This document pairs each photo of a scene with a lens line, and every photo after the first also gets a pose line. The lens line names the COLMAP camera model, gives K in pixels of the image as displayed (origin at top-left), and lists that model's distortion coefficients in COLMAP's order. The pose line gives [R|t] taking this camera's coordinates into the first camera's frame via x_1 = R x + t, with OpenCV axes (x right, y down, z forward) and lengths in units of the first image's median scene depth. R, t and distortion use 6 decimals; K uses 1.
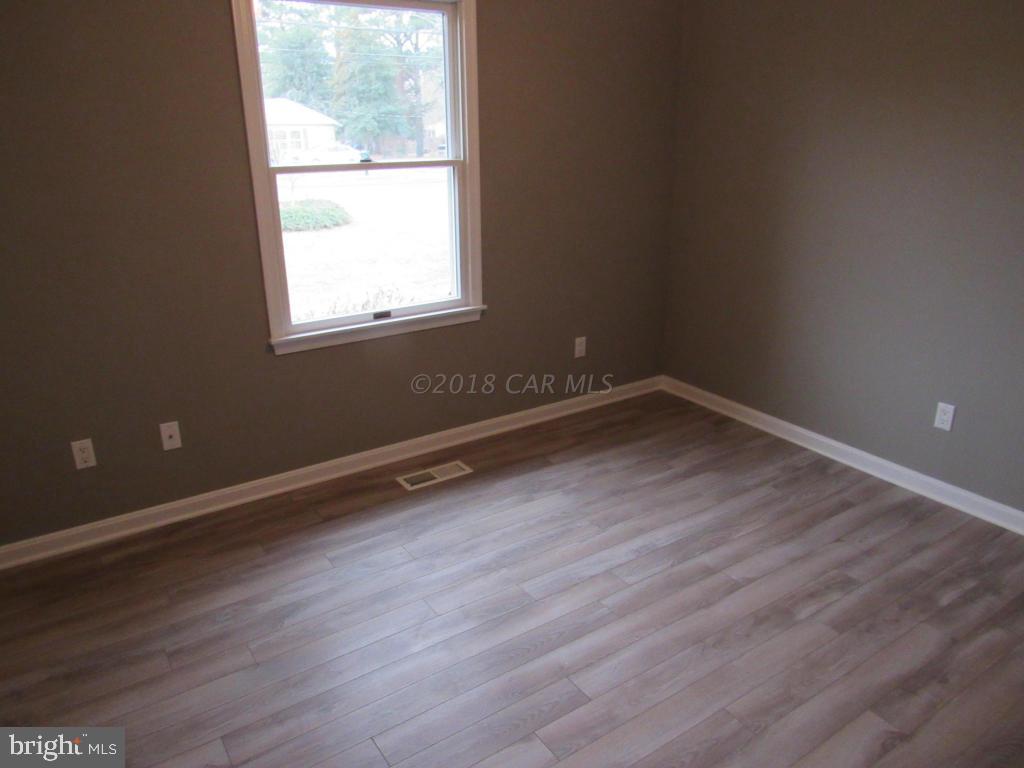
lens RADIAL K [[742.3, 0, 506.7], [0, 742.3, 383.8], [0, 0, 1]] dist [-0.026491, 0.013889]
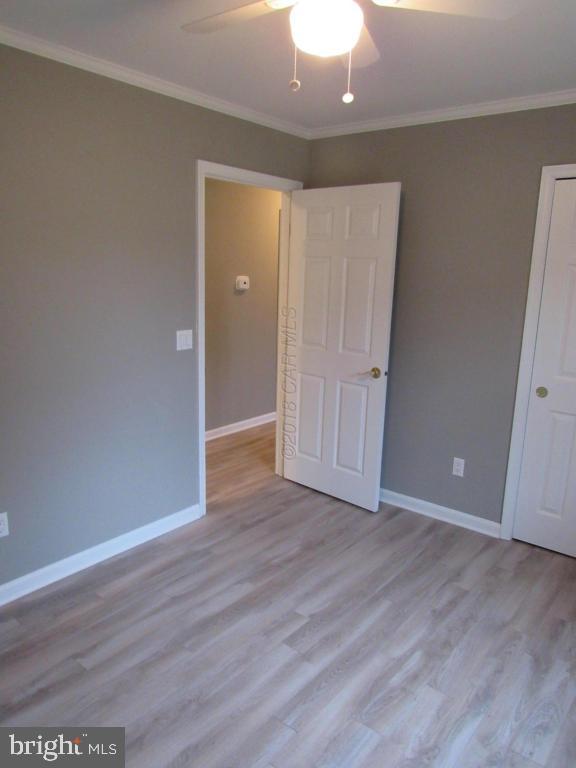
lens RADIAL K [[556.7, 0, 288.7], [0, 556.7, 386.3], [0, 0, 1]] dist [-0.026491, 0.013889]
pose [[-0.958907, 0.038607, -0.281081, 0.356875], [-0.115362, 0.852050, 0.510590, -0.525649], [0.259208, 0.522034, -0.812583, 1.486013]]
